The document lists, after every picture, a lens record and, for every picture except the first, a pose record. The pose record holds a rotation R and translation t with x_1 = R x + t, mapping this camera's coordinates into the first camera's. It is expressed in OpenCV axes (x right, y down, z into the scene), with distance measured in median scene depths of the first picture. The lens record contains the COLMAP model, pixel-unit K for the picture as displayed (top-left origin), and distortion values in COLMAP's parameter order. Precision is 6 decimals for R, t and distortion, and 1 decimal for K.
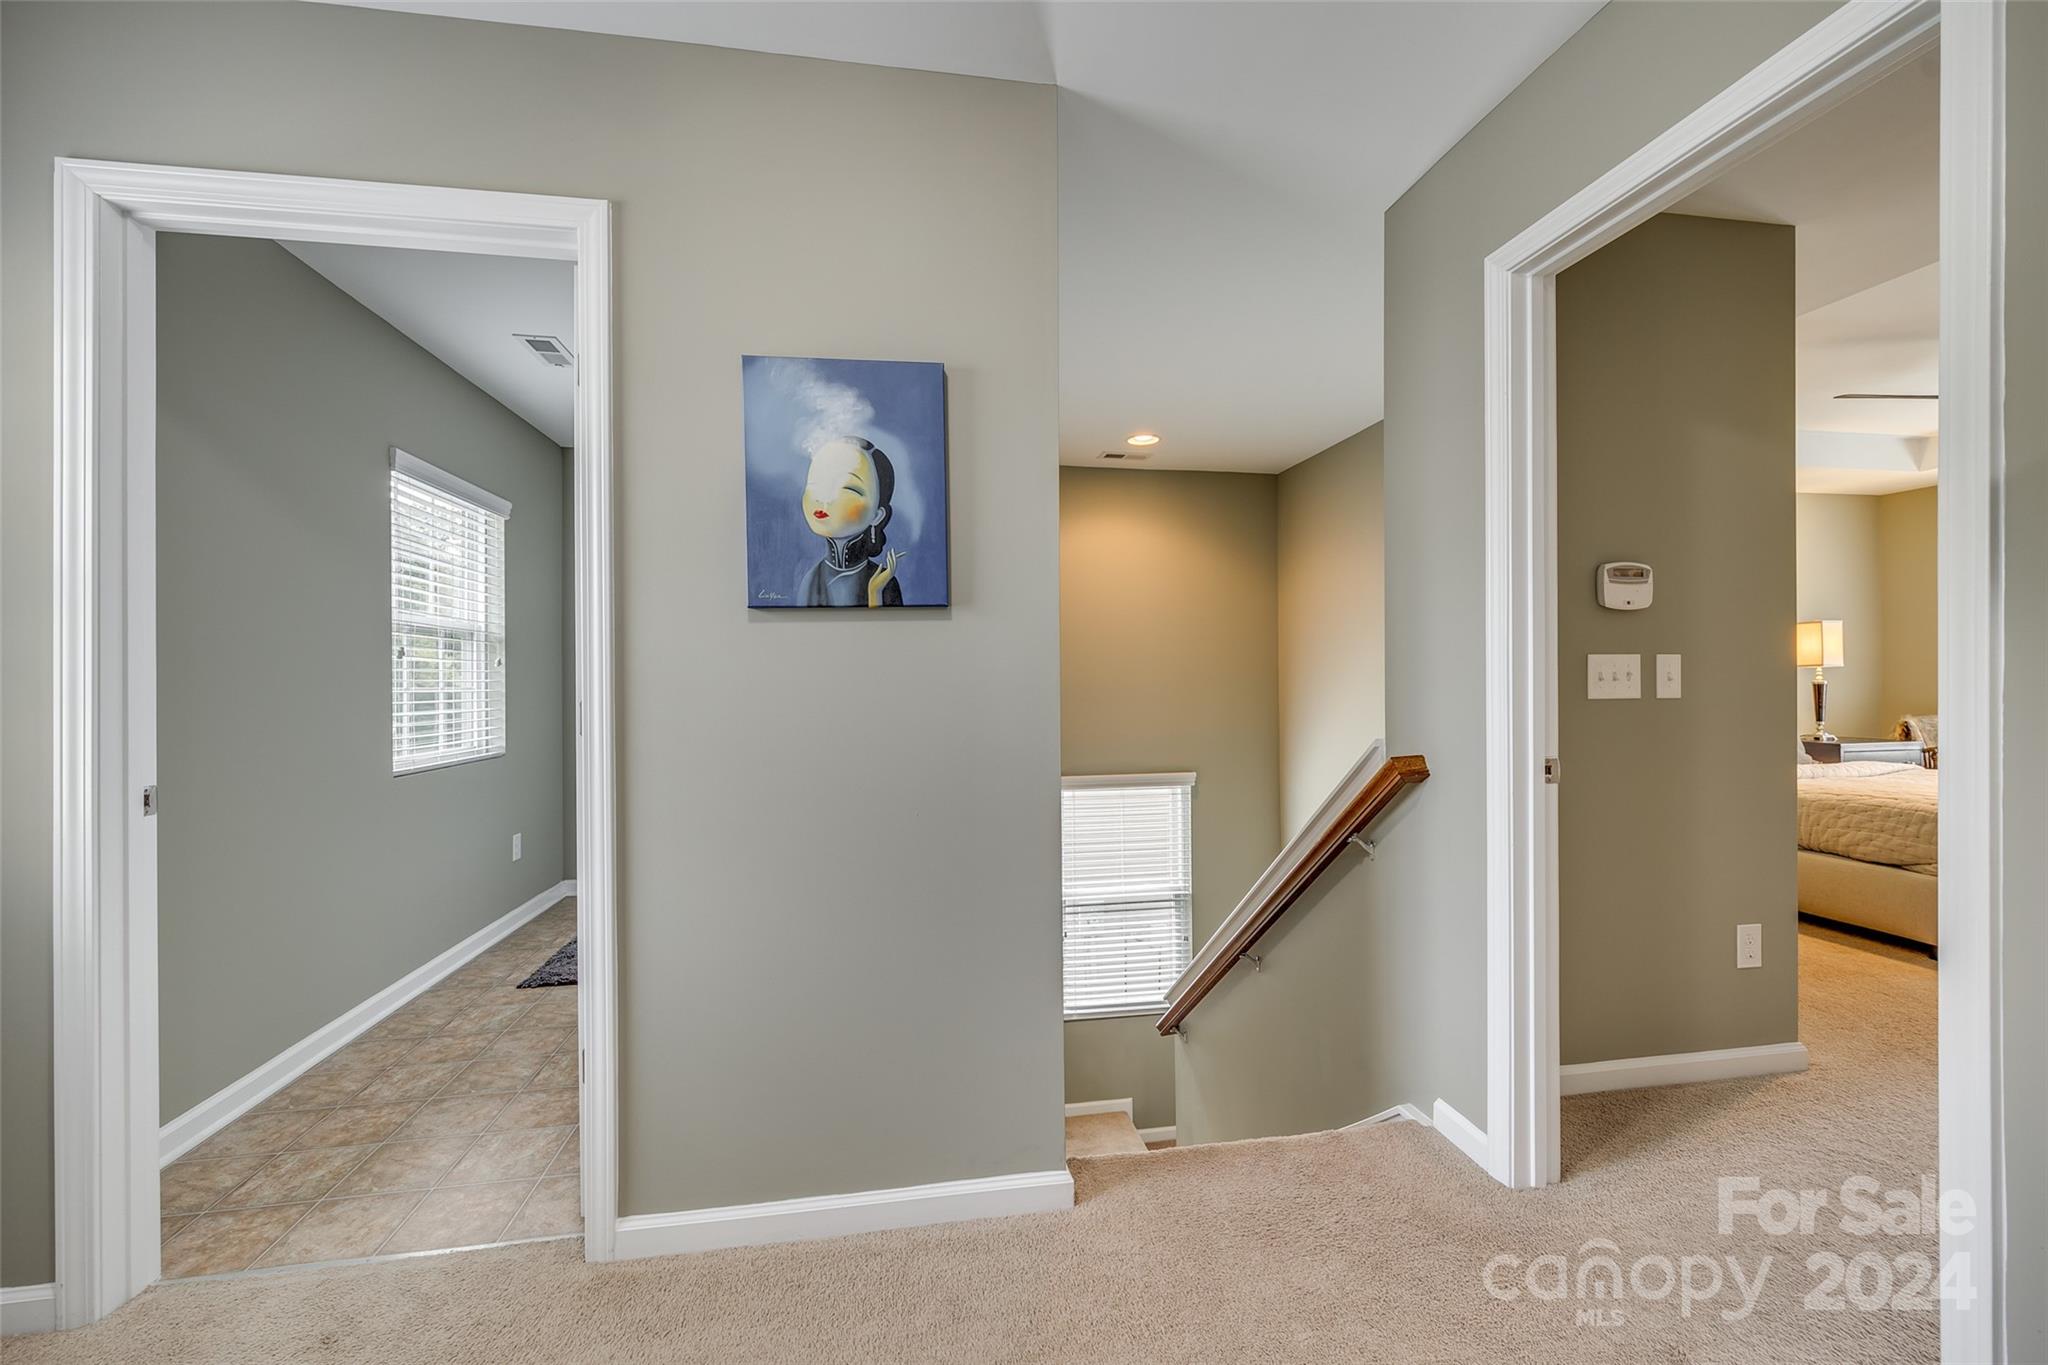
lens RADIAL K [[817.9, 0, 1021.2], [0, 817.9, 684.0], [0, 0, 1]] dist [-0.000576, 0.000169]
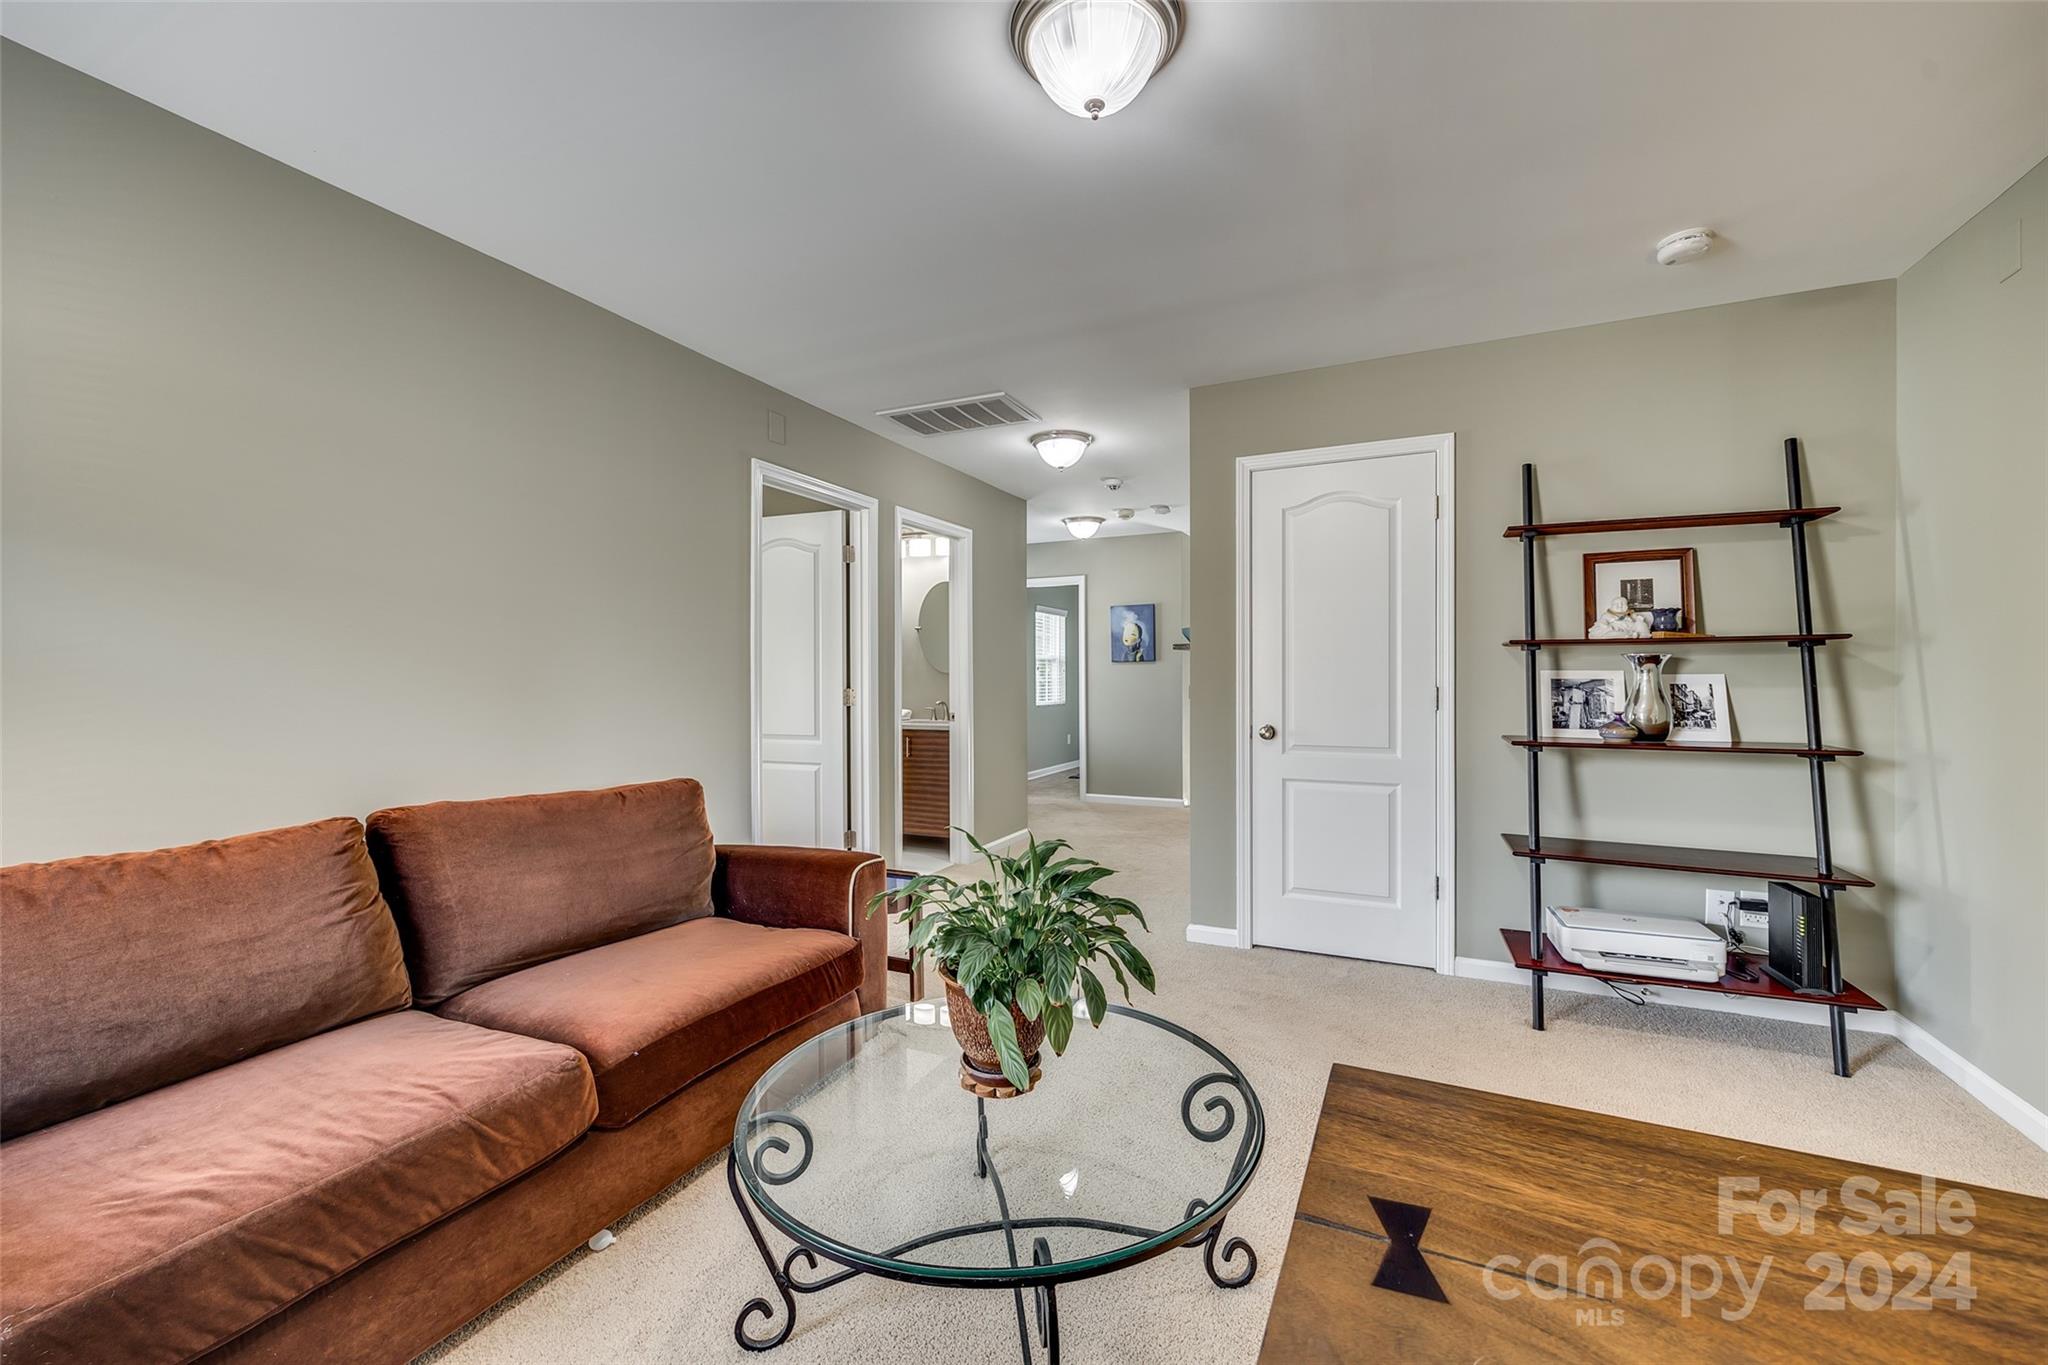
lens RADIAL K [[817.9, 0, 1026.5], [0, 817.9, 673.5], [0, 0, 1]] dist [-0.000576, 0.000169]
pose [[0.820150, 0.005567, -0.572121, 1.821942], [-0.006080, 0.999981, 0.001014, -0.030192], [0.572116, 0.002647, 0.820169, -2.902677]]
